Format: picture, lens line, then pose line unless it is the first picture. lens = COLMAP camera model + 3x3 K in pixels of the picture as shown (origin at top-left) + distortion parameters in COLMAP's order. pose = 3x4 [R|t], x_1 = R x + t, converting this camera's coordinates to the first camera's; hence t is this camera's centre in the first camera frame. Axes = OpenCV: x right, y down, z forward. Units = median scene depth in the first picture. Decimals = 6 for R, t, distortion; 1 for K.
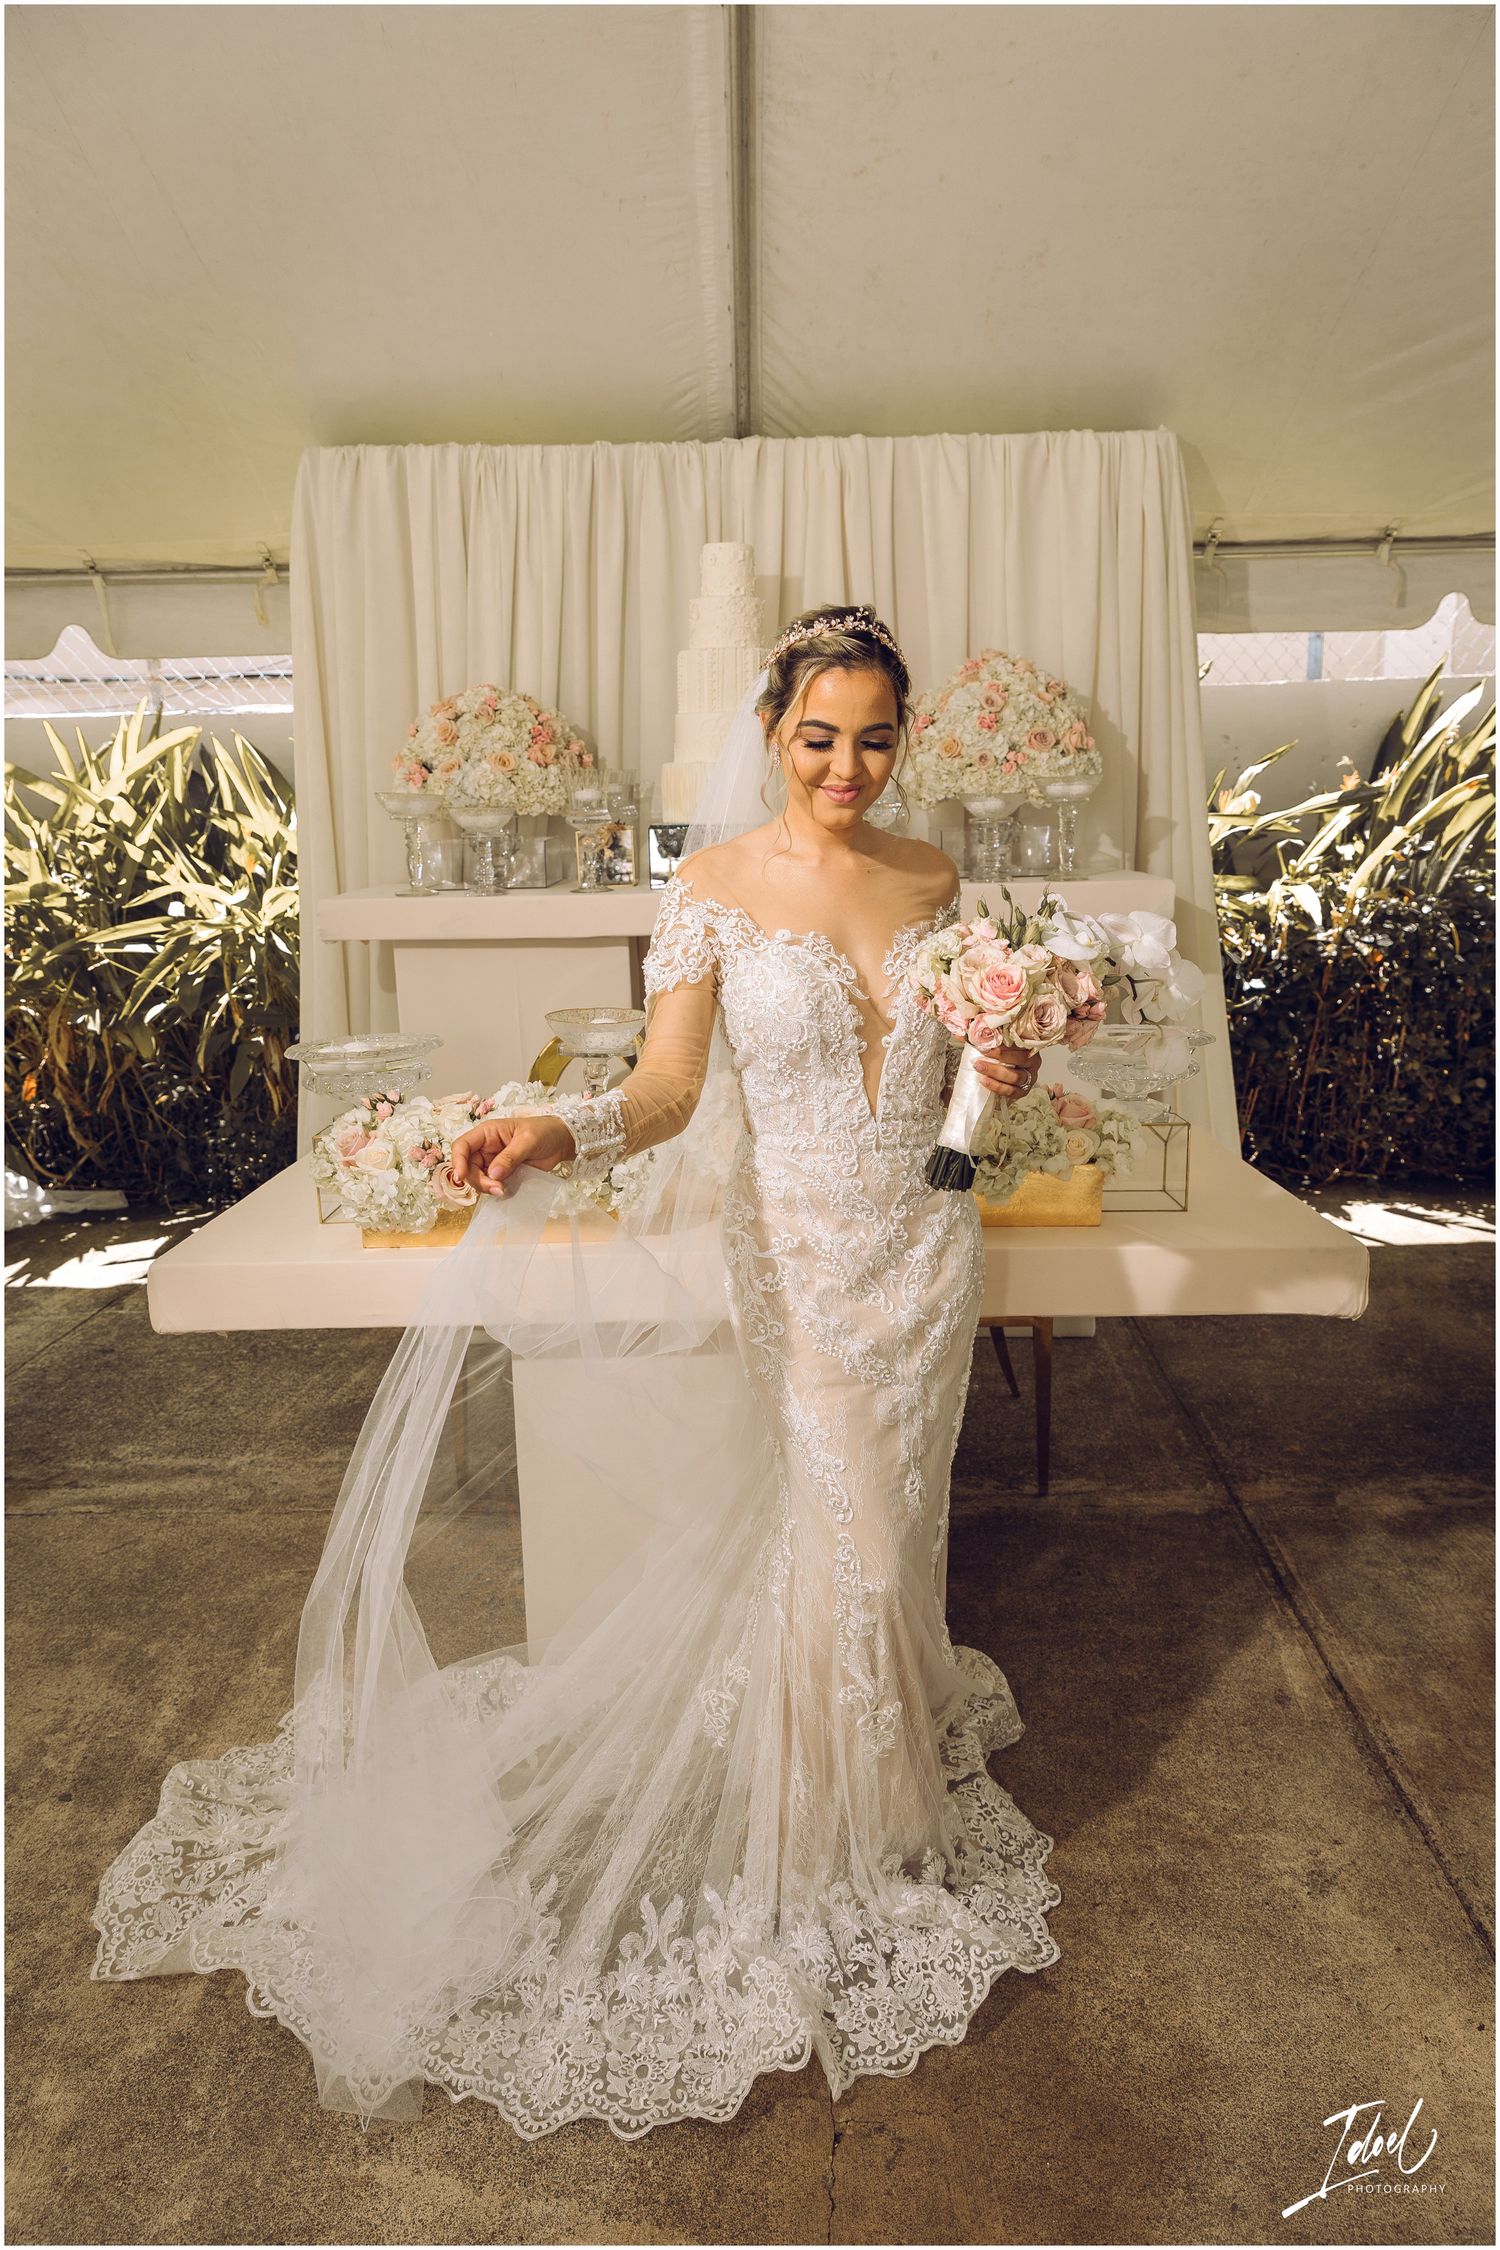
lens RADIAL K [[1484.9, 0, 757.2], [0, 1484.9, 1129.2], [0, 0, 1]] dist [0.006978, -0.000462]
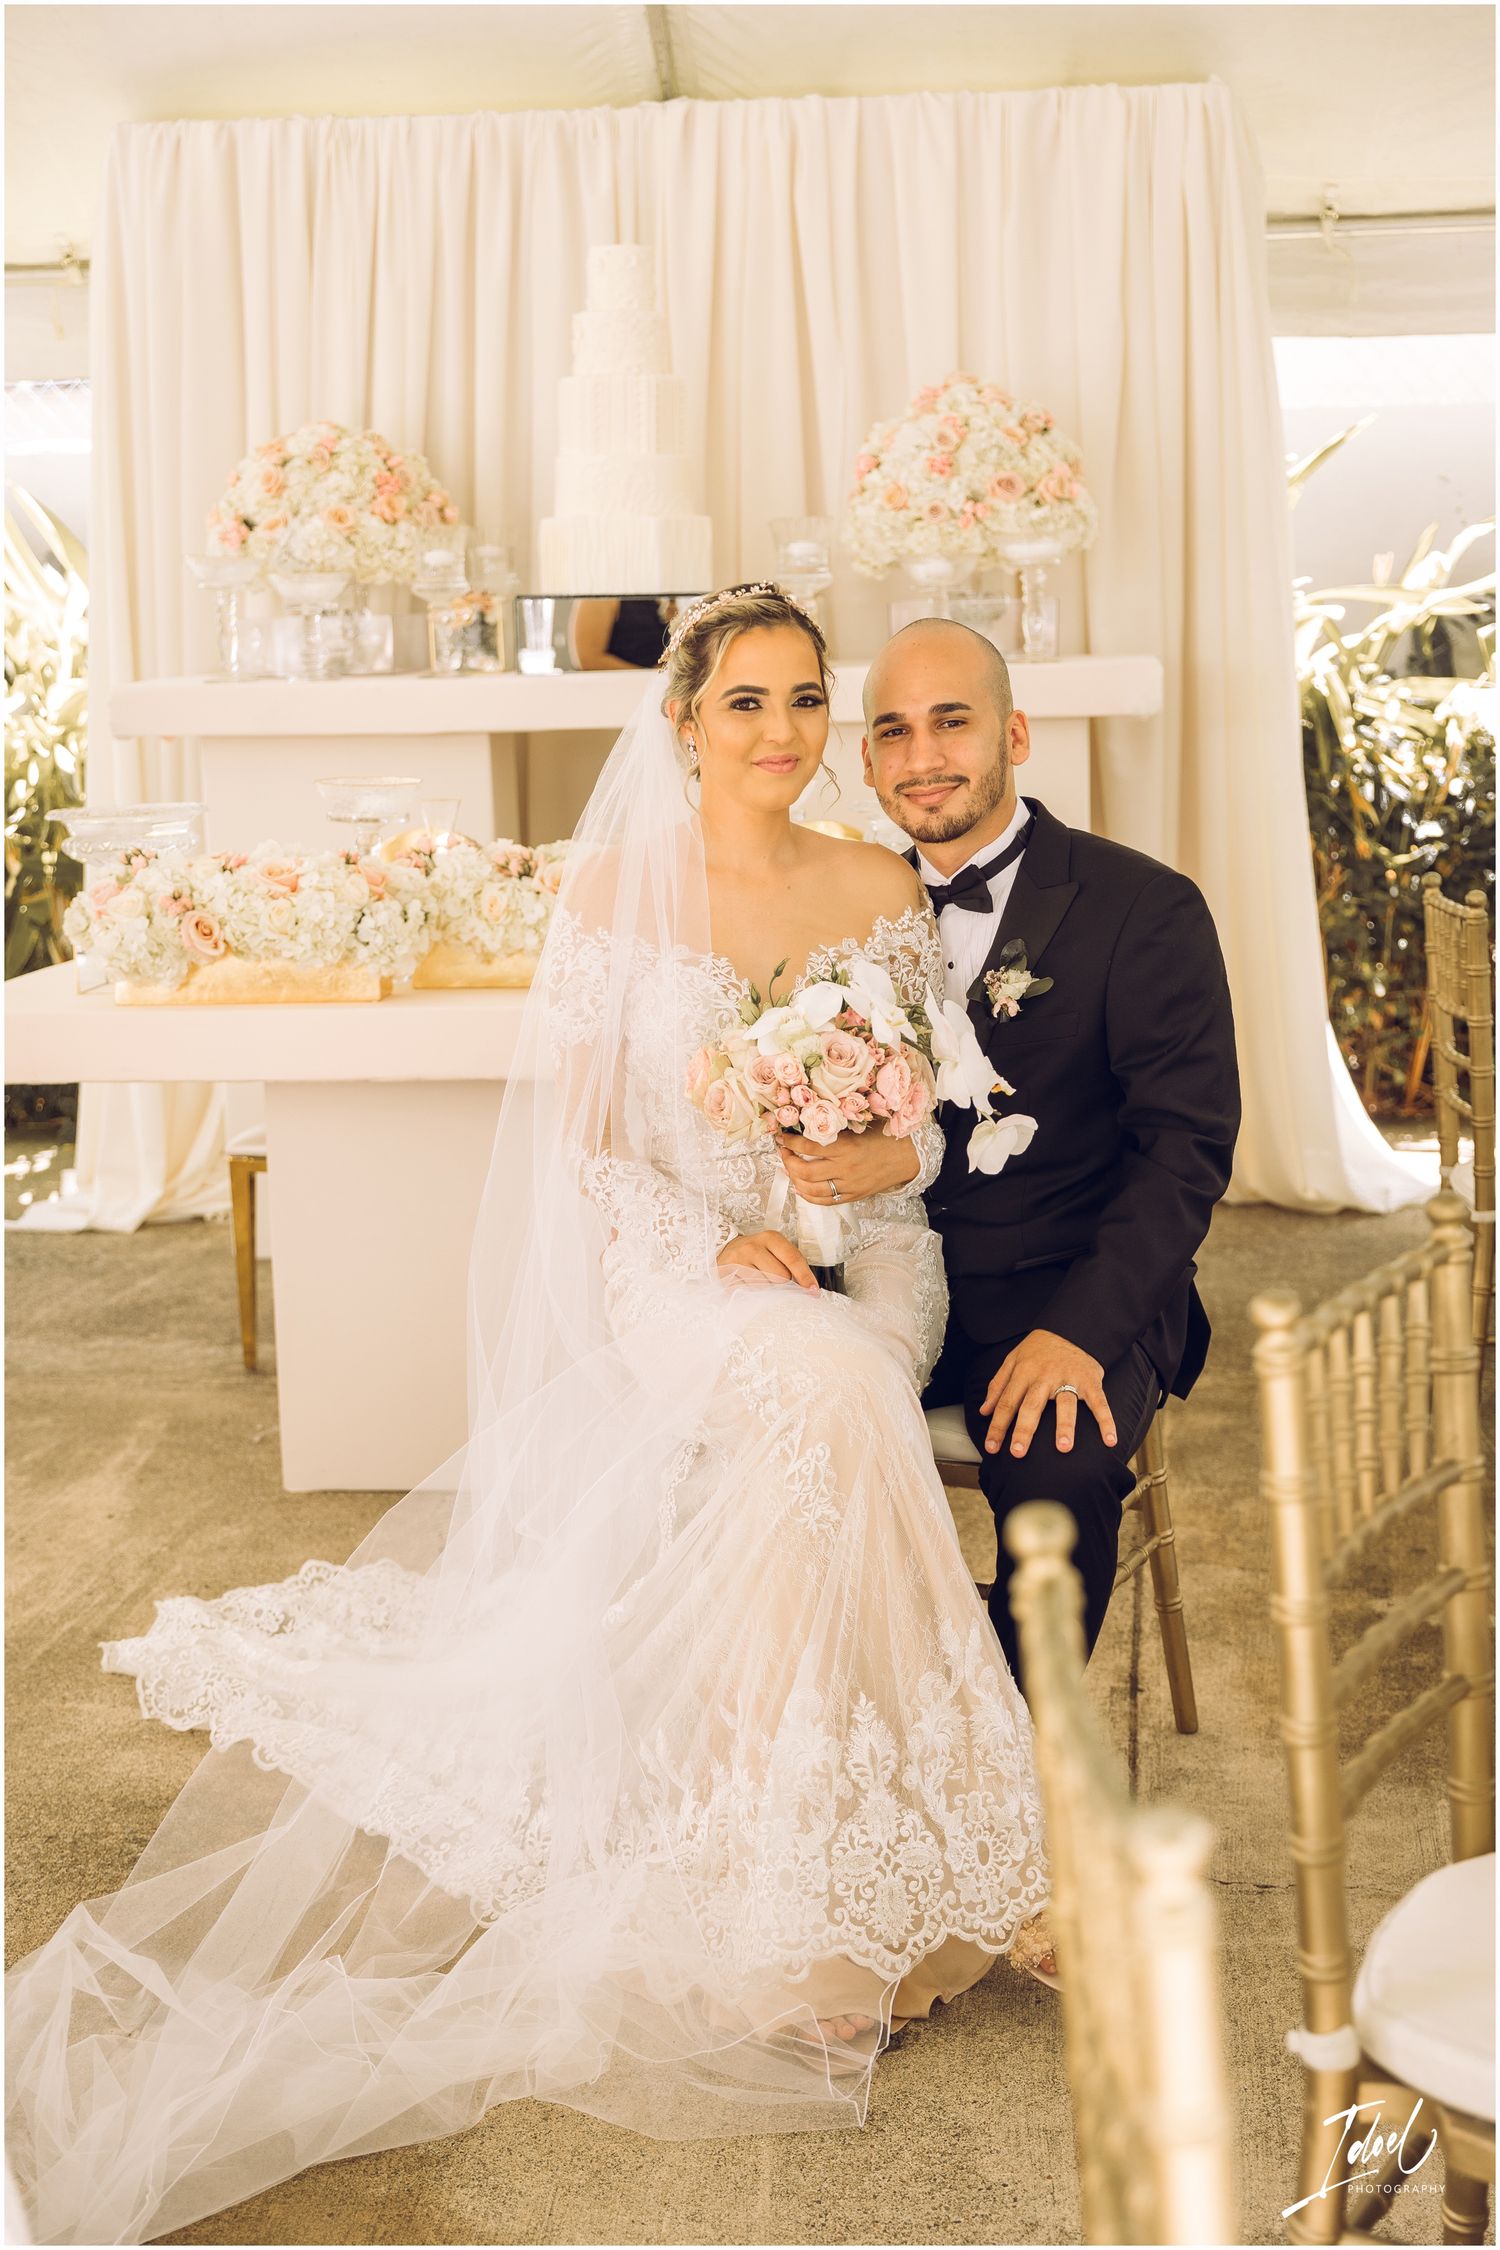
lens RADIAL K [[2820.5, 0, 748.5], [0, 2820.5, 1134.7], [0, 0, 1]] dist [0.000584, 0.016106]
pose [[0.995854, 0.015624, -0.089616, 0.183528], [-0.018182, 0.999448, -0.027803, 0.119777], [0.089132, 0.029317, 0.995588, -0.469355]]
